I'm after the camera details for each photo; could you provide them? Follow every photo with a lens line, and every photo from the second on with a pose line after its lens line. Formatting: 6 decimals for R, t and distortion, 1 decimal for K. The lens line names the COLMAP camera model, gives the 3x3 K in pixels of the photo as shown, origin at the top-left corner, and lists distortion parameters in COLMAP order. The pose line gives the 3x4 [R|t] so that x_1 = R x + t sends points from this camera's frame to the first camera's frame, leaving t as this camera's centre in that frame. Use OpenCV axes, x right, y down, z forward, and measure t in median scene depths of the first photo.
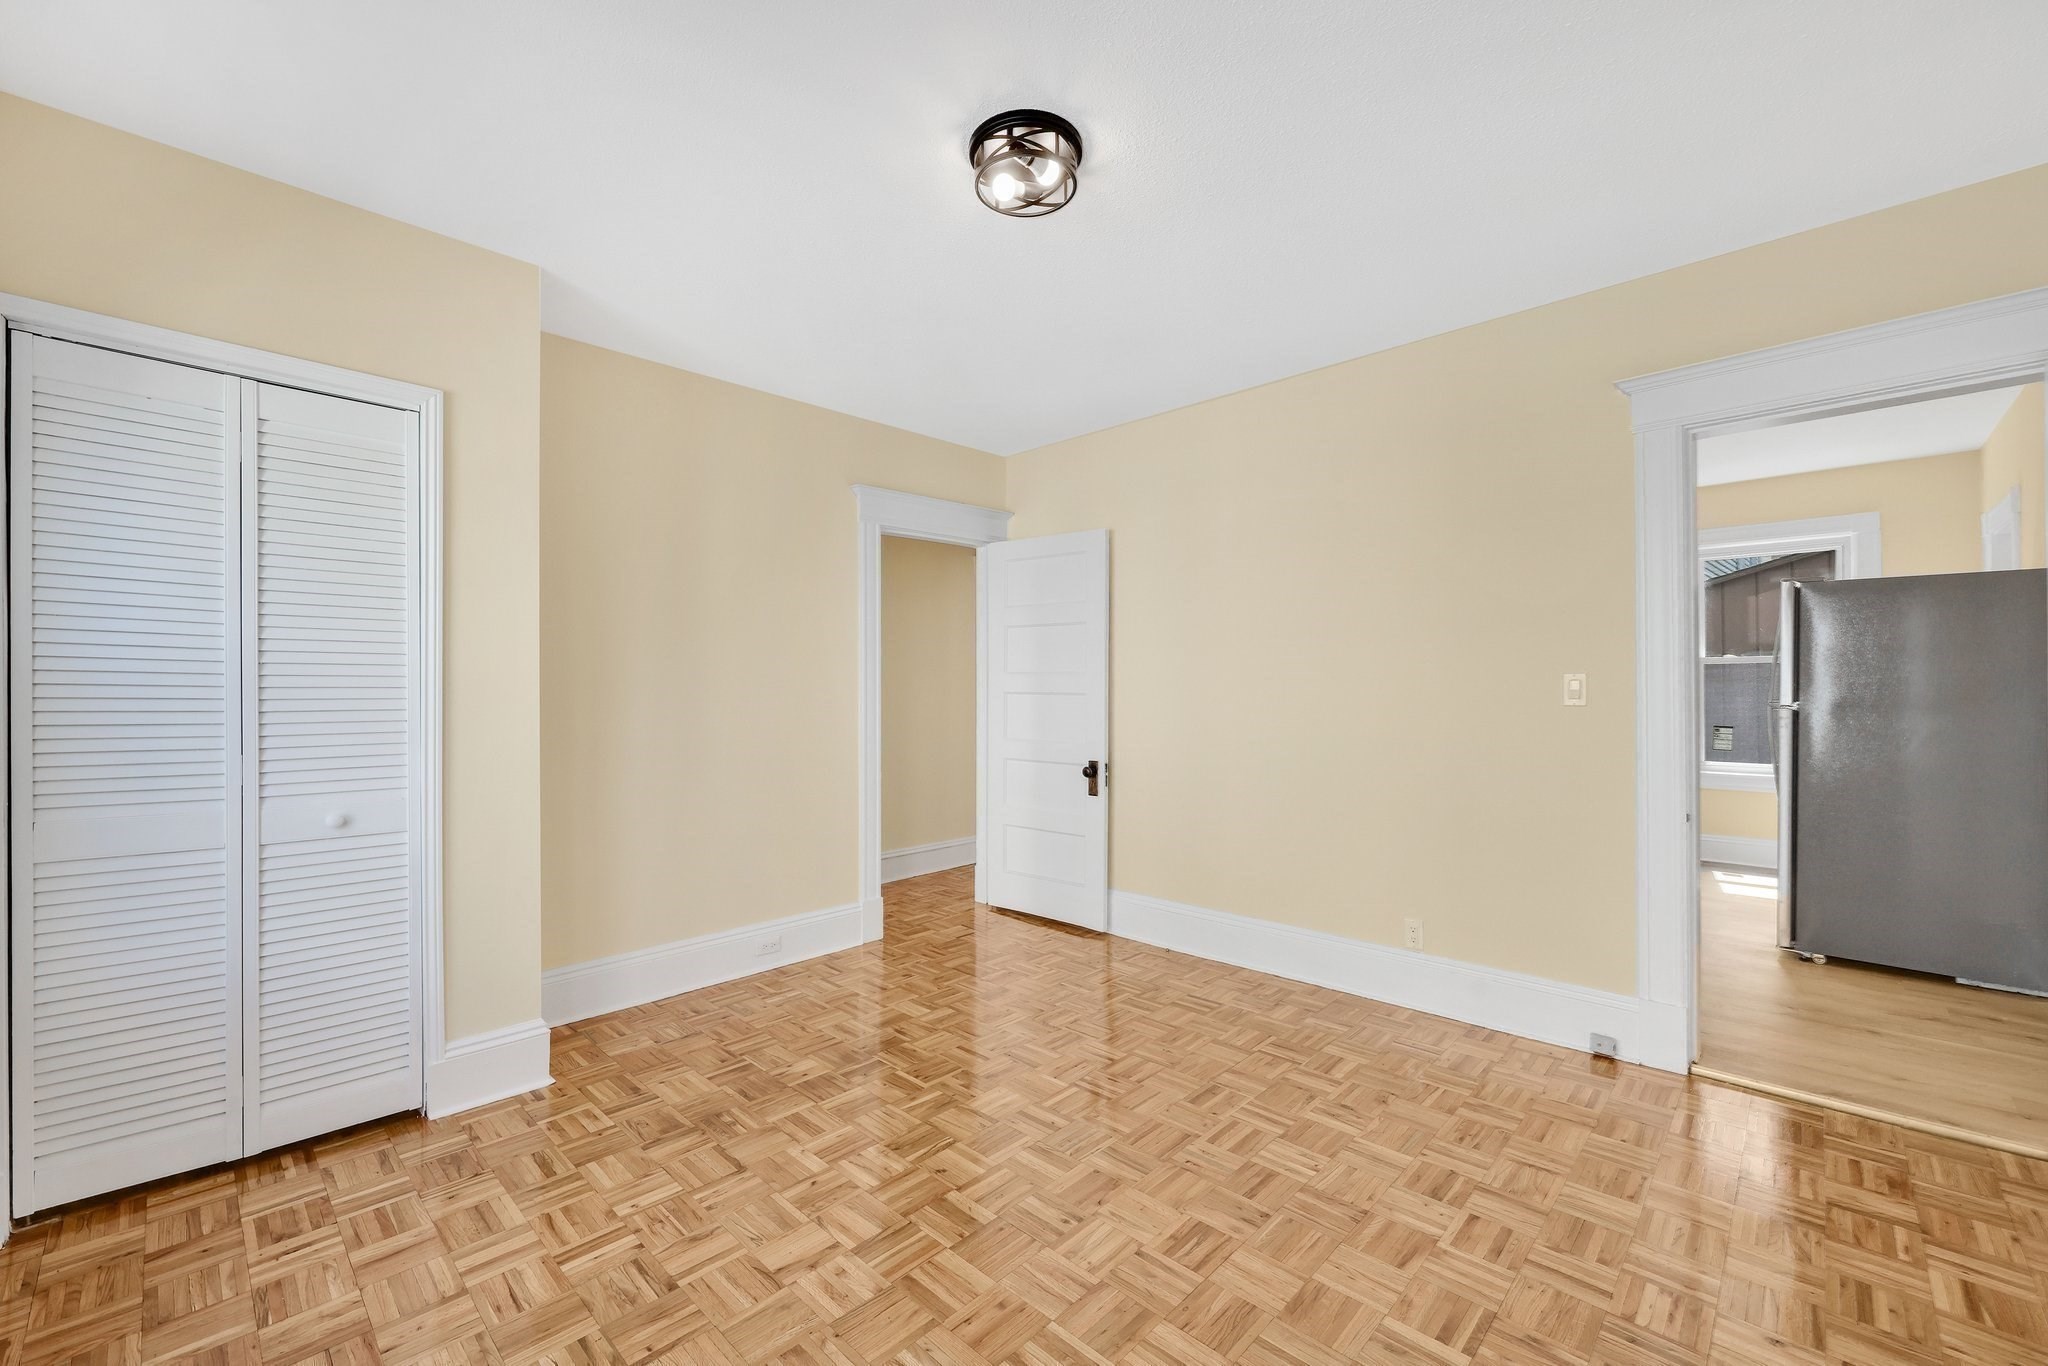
lens RADIAL K [[825.0, 0, 1017.6], [0, 825.0, 688.0], [0, 0, 1]] dist [0.001451, 0.000334]
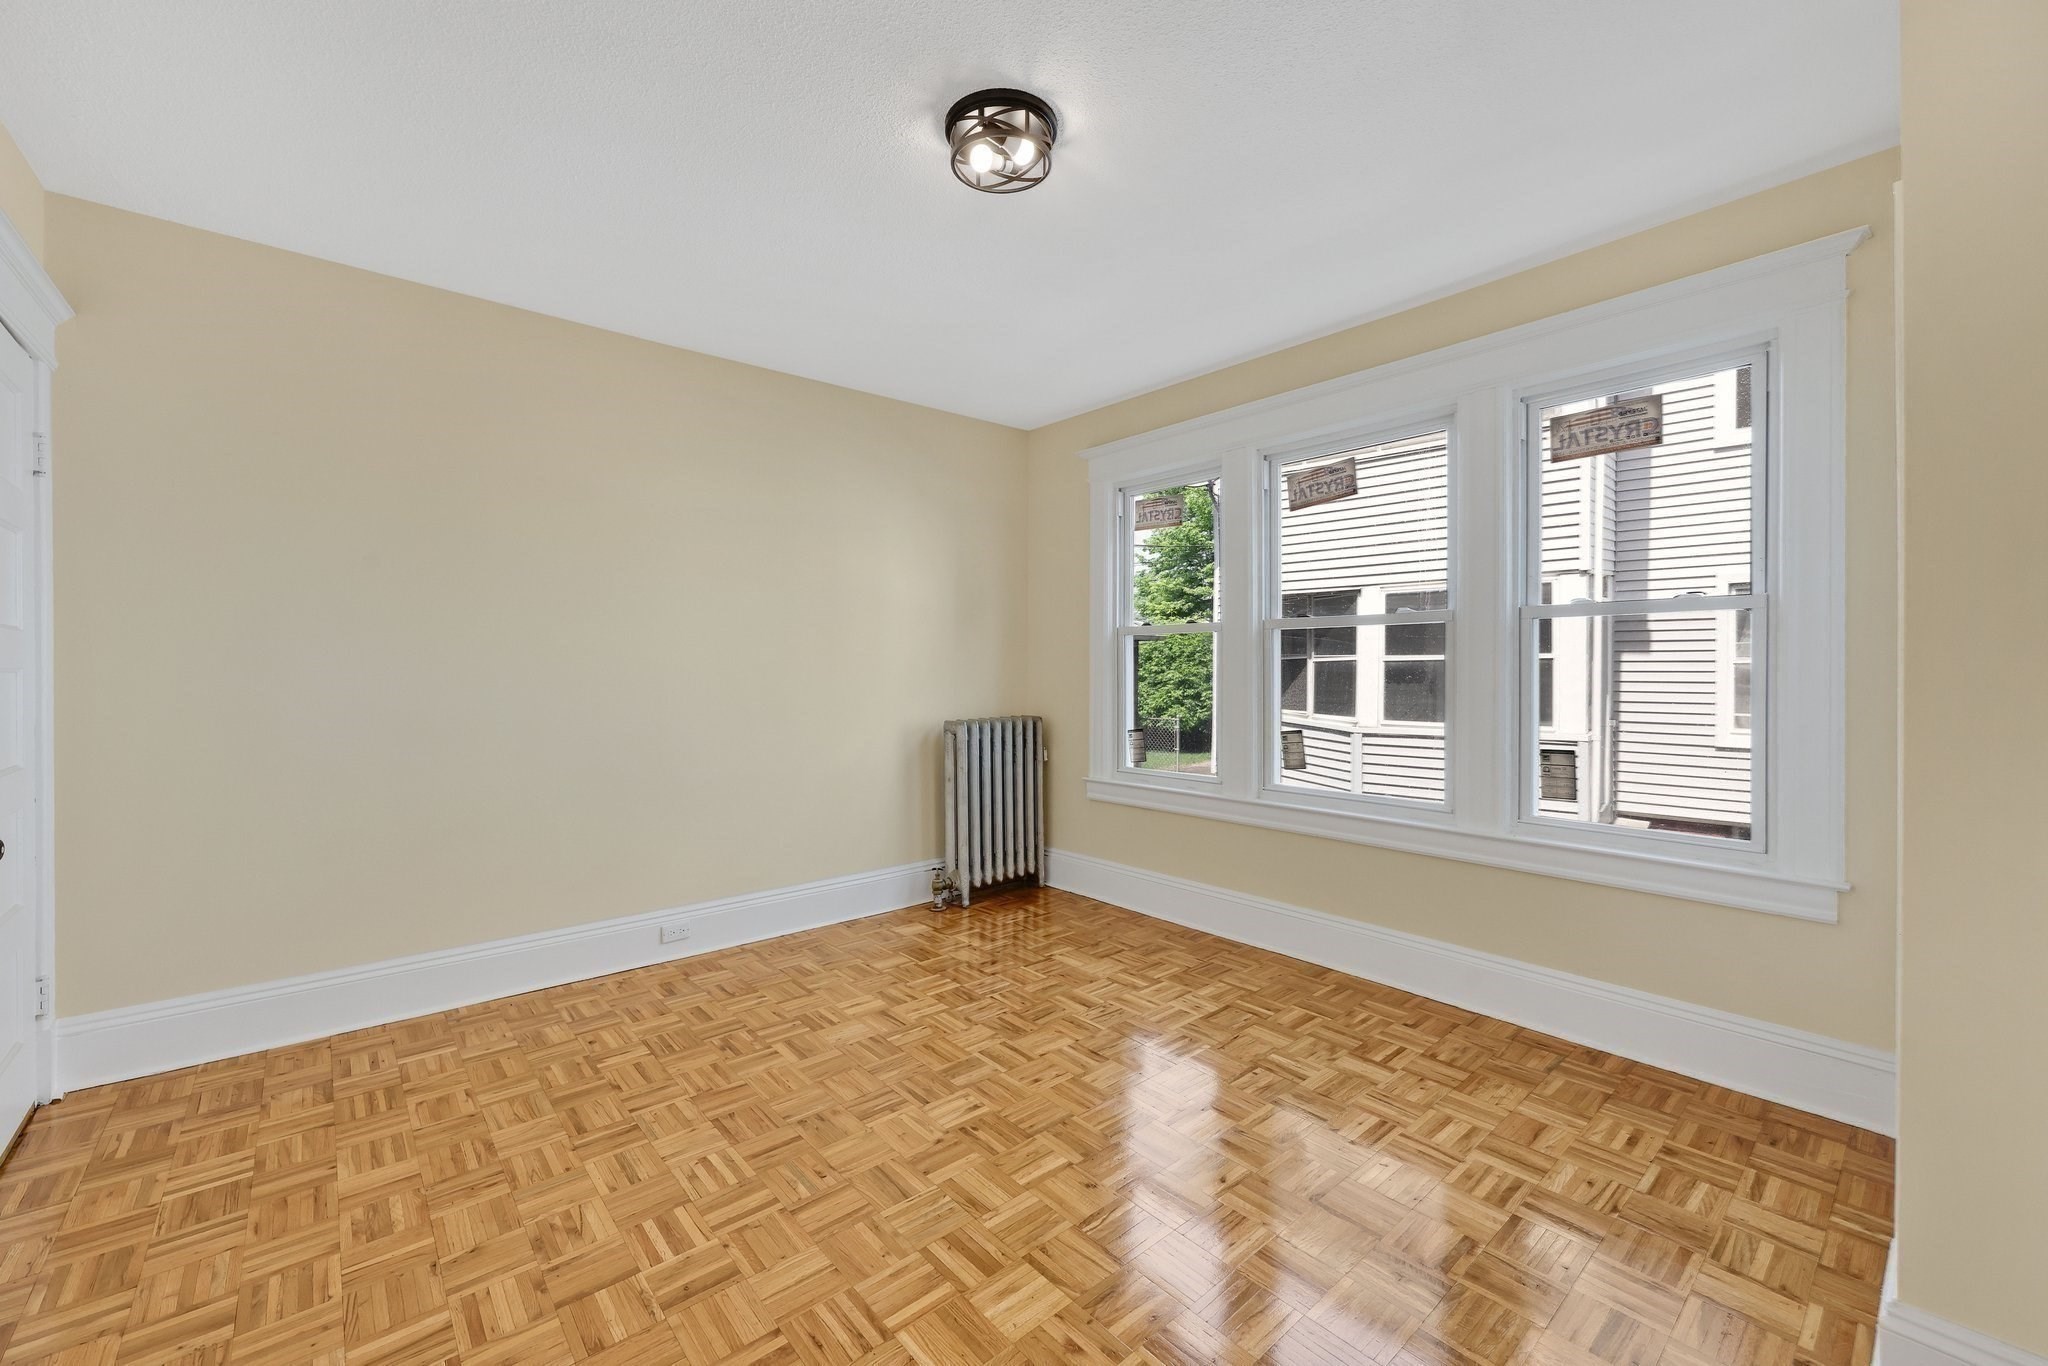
lens RADIAL K [[835.8, 0, 1026.4], [0, 835.8, 677.1], [0, 0, 1]] dist [-0.000240, -0.000017]
pose [[-0.997126, -0.000491, 0.075758, -0.074285], [-0.000112, 0.999987, 0.005007, 0.008931], [-0.075760, 0.004984, -0.997114, 1.576842]]
